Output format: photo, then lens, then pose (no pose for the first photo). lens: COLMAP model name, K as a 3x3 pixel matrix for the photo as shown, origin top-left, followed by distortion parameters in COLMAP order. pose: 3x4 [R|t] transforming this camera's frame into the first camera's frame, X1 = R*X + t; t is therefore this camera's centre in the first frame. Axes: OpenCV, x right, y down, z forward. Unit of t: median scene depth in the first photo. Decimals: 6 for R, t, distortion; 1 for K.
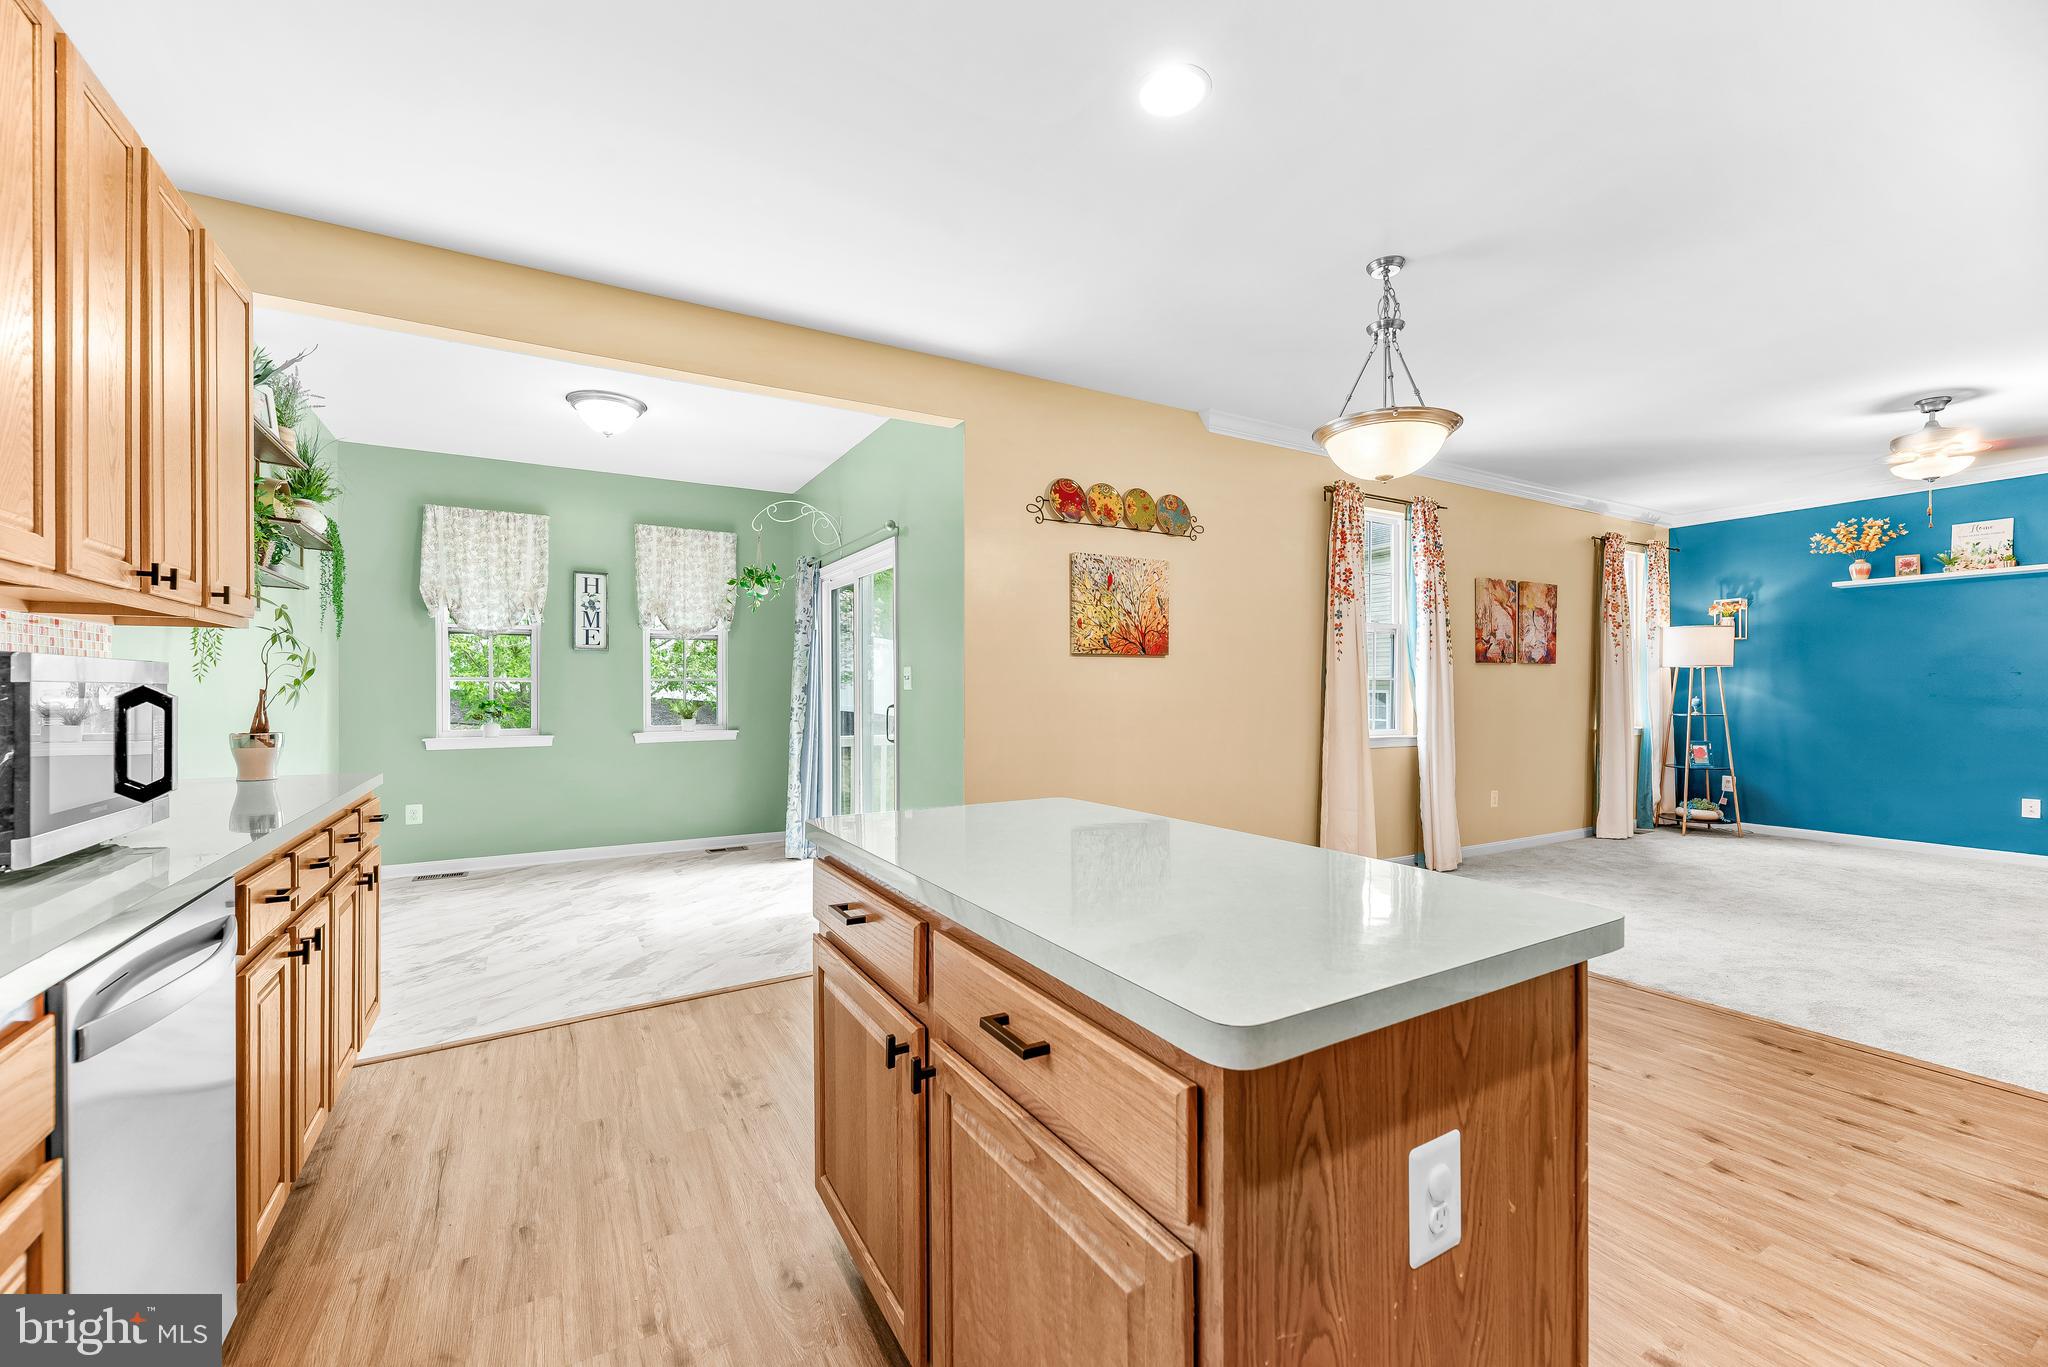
lens RADIAL K [[835.2, 0, 1012.4], [0, 835.2, 688.3], [0, 0, 1]] dist [-0.001032, 0.000640]
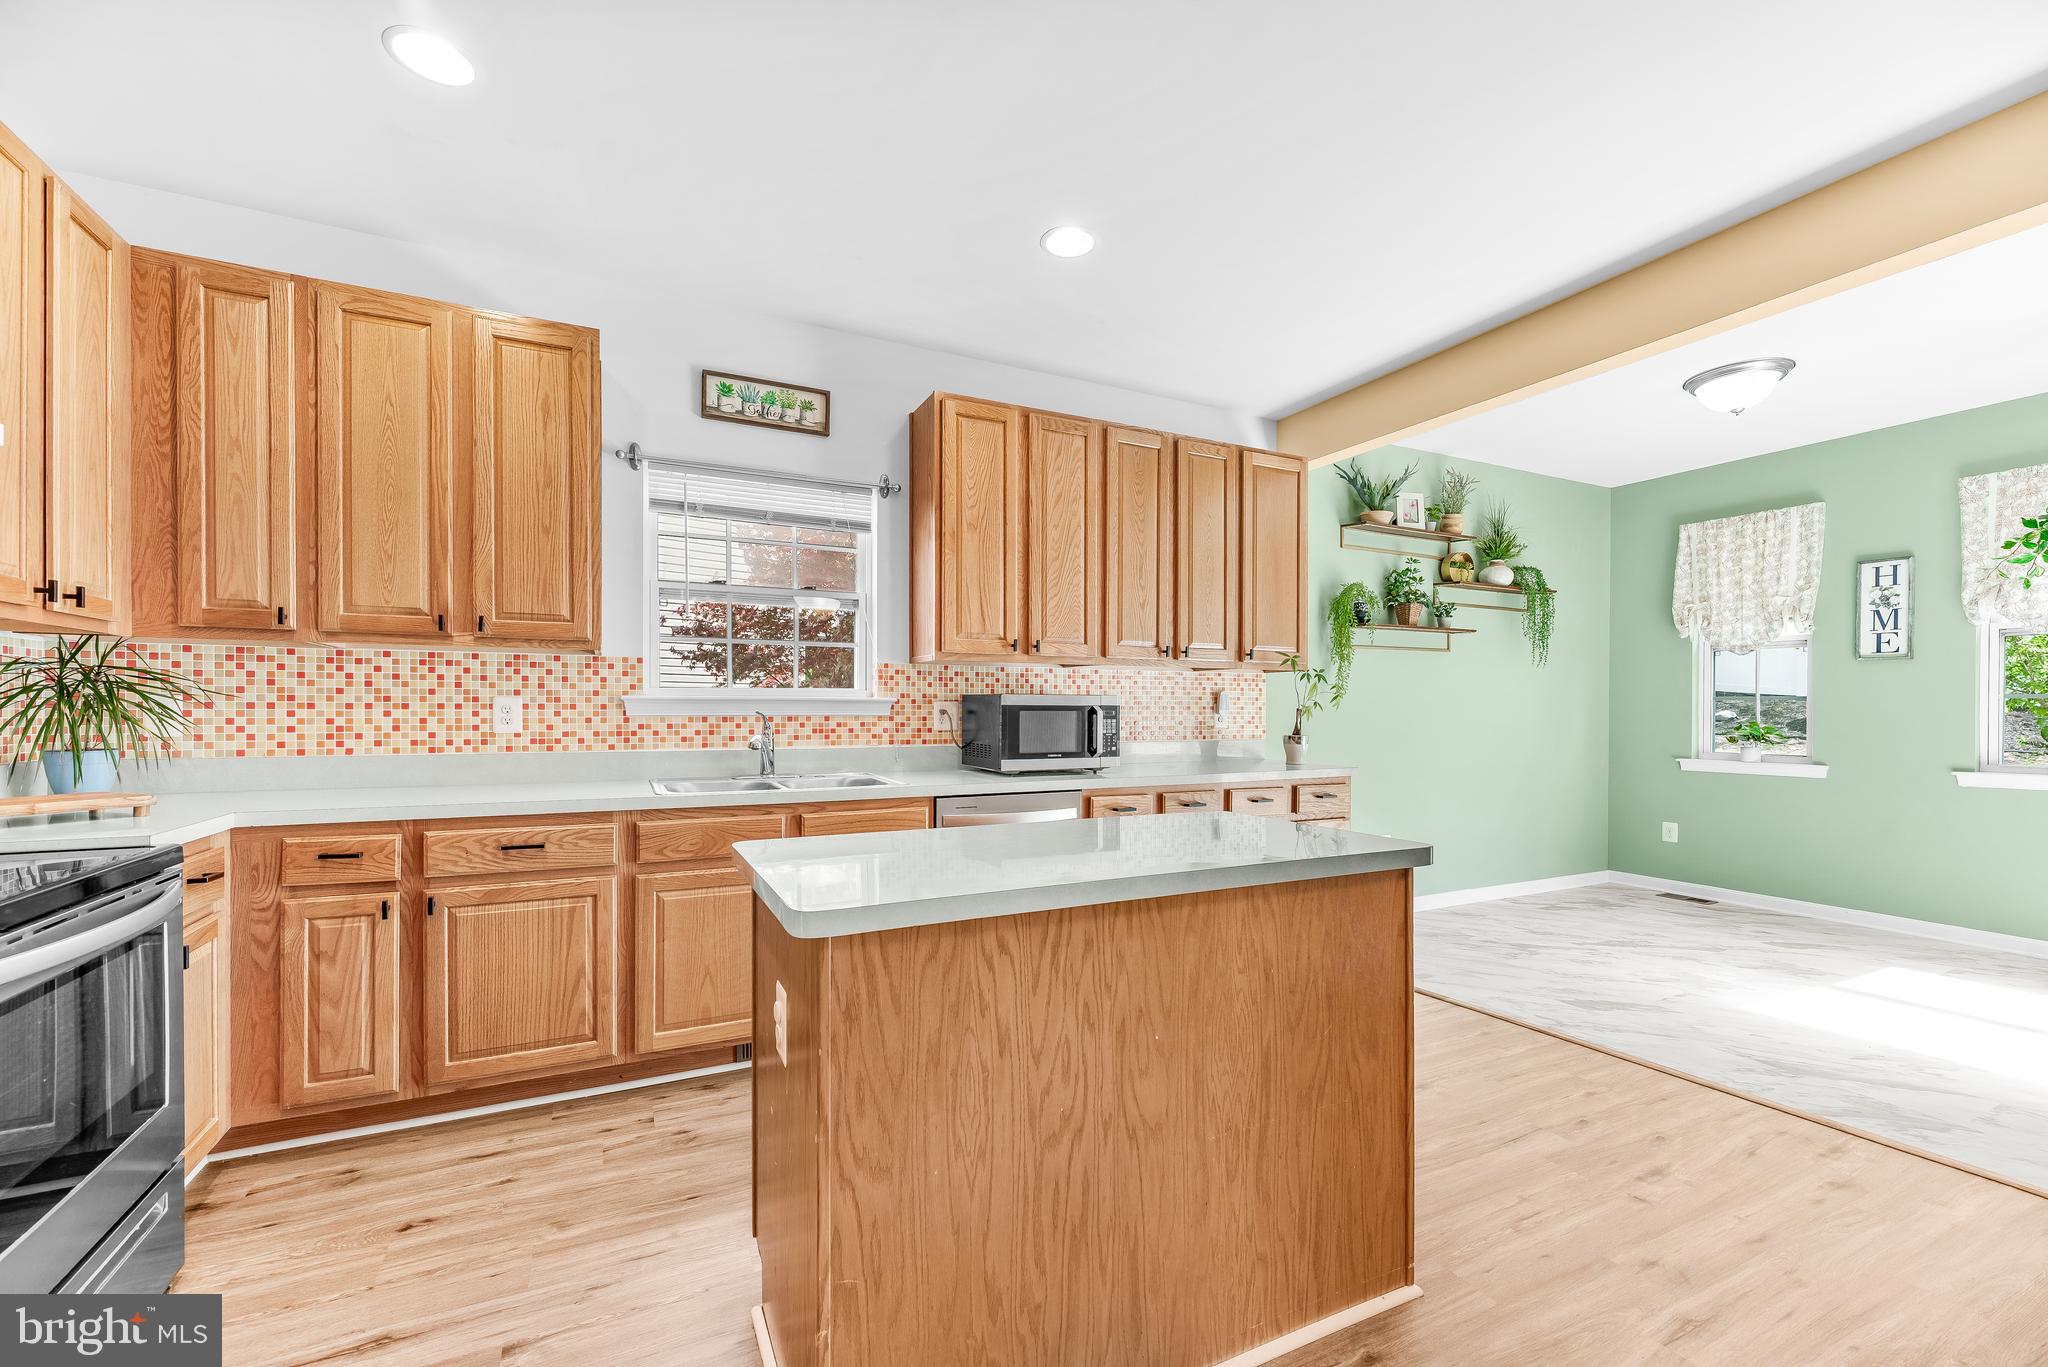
lens RADIAL K [[835.2, 0, 1016.6], [0, 835.2, 711.7], [0, 0, 1]] dist [-0.001032, 0.000640]
pose [[-0.064065, 0.006778, -0.997923, 0.336611], [-0.001361, 0.999975, 0.006879, -0.001580], [0.997945, 0.001799, -0.064054, 0.253960]]
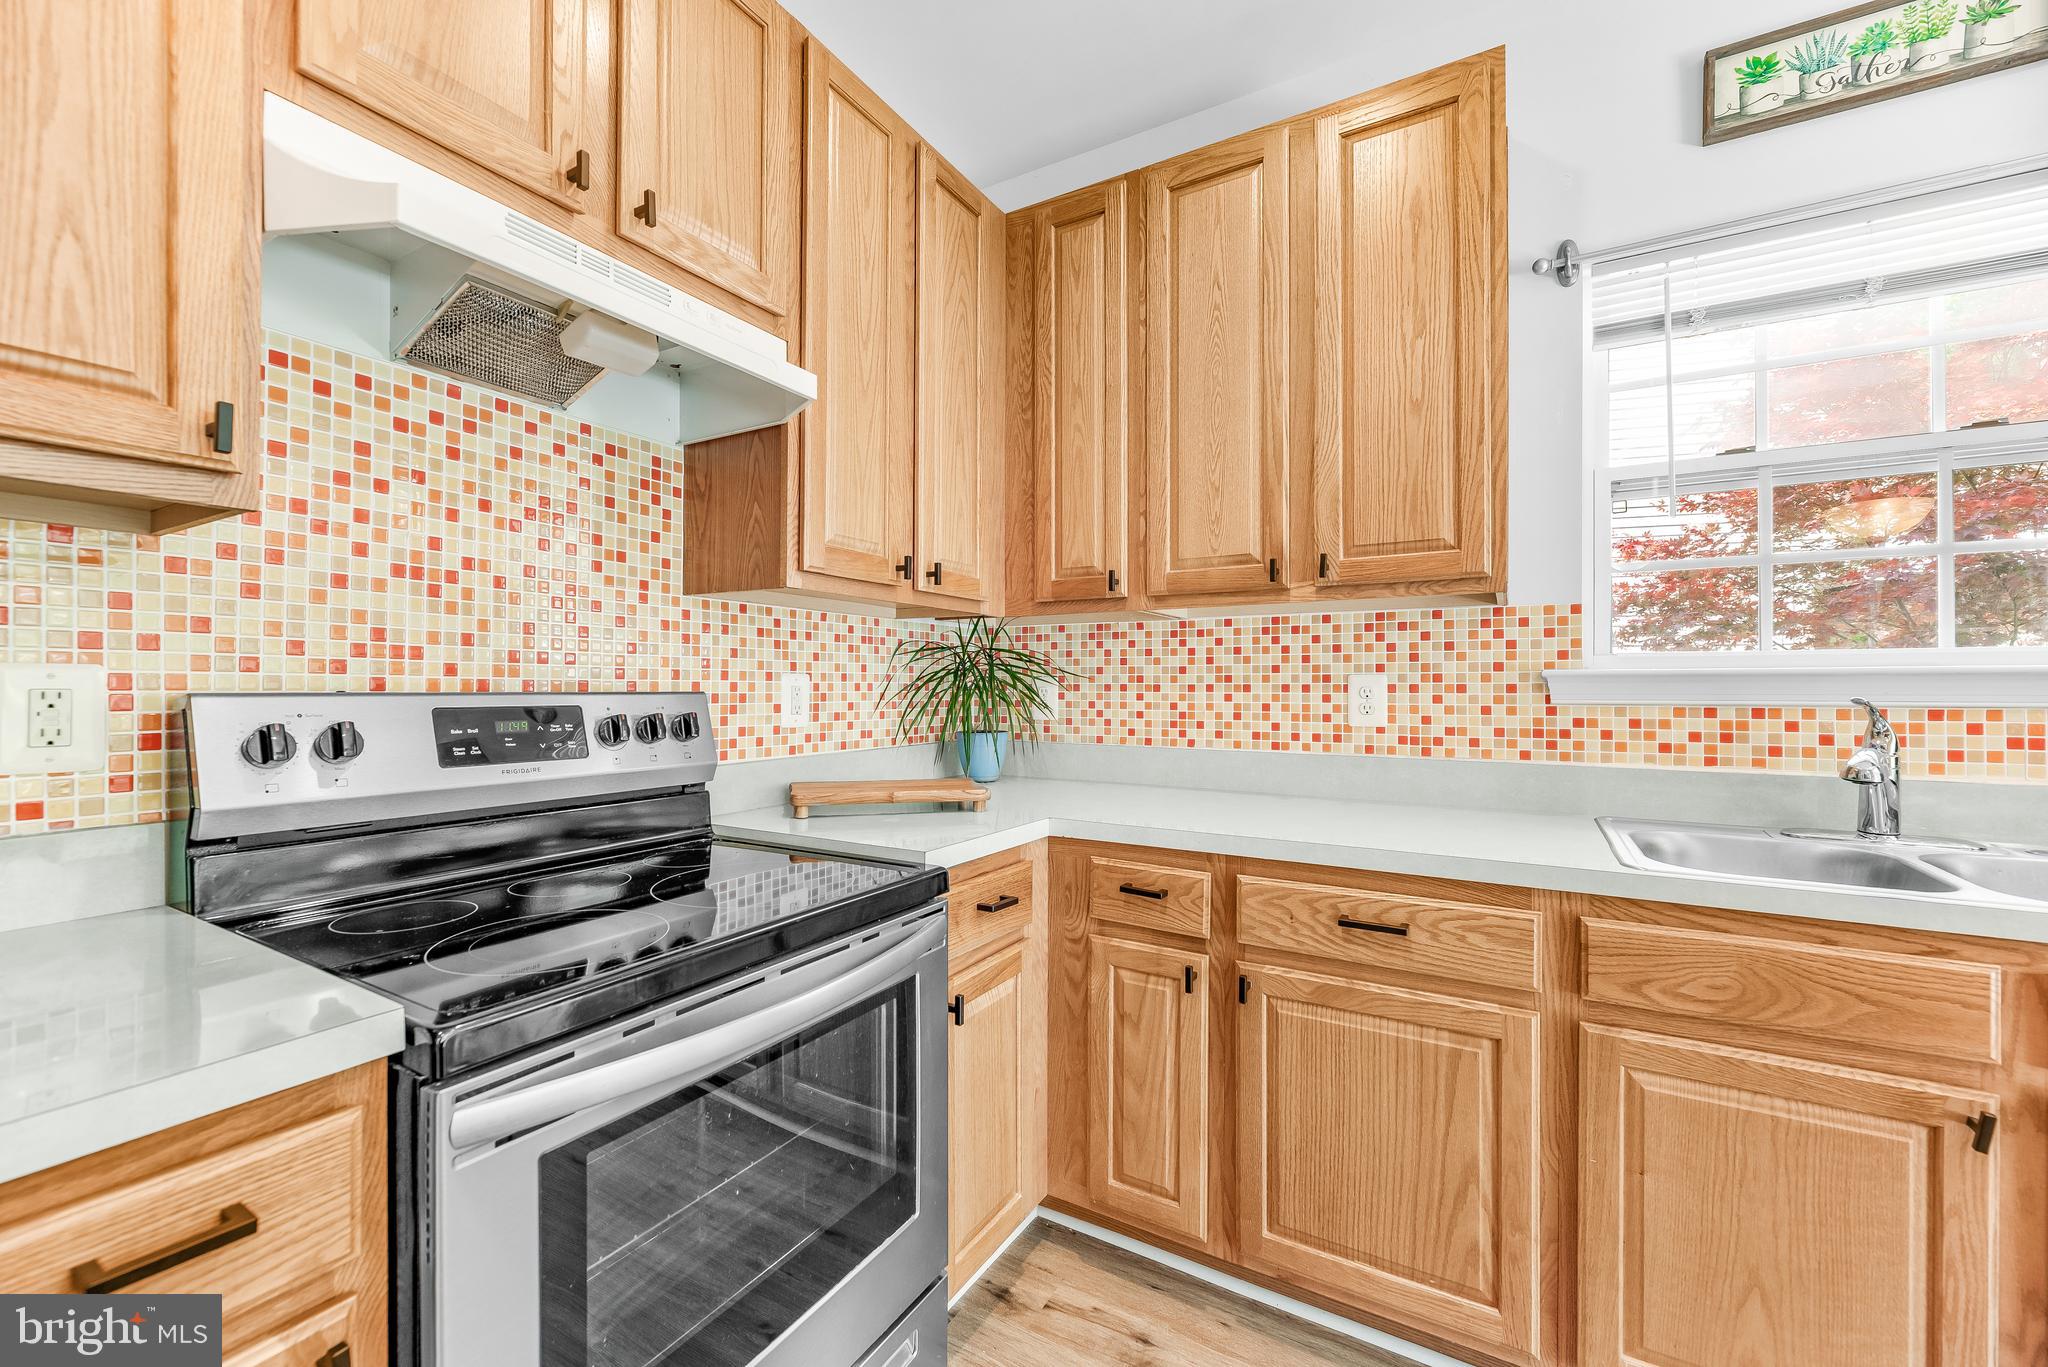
lens RADIAL K [[835.2, 0, 1020.8], [0, 835.2, 686.7], [0, 0, 1]] dist [-0.001032, 0.000640]
pose [[-0.868059, 0.002789, -0.496454, 0.146199], [0.002597, 0.999996, 0.001077, -0.002201], [0.496455, -0.000354, -0.868063, 0.142358]]
